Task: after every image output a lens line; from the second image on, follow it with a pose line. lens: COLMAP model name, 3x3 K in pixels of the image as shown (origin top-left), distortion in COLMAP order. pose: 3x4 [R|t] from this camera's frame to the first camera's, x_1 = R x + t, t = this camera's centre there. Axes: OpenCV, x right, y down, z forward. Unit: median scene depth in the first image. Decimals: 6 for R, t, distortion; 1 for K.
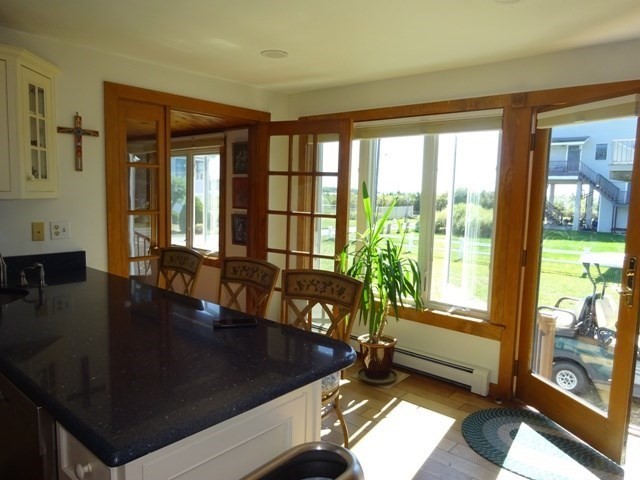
lens RADIAL K [[474.2, 0, 320.3], [0, 474.2, 242.0], [0, 0, 1]] dist [0.005681, -0.009329]
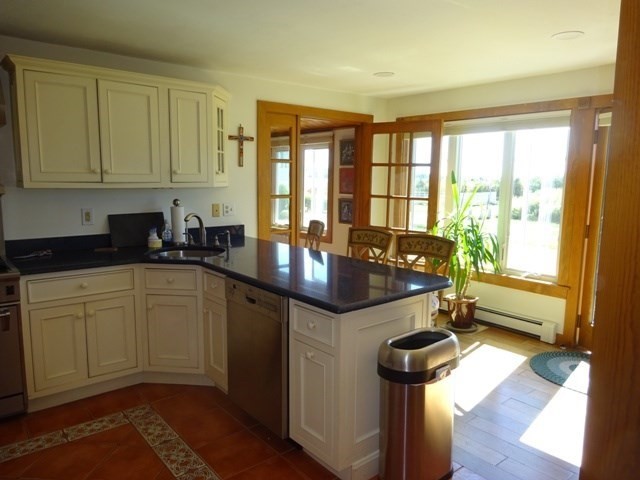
lens RADIAL K [[474.2, 0, 319.6], [0, 474.2, 241.4], [0, 0, 1]] dist [0.005681, -0.009329]
pose [[0.986863, 0.008806, -0.161321, -0.051459], [-0.004698, 0.999655, 0.025831, 0.028350], [0.161493, -0.024734, 0.986564, -0.300283]]
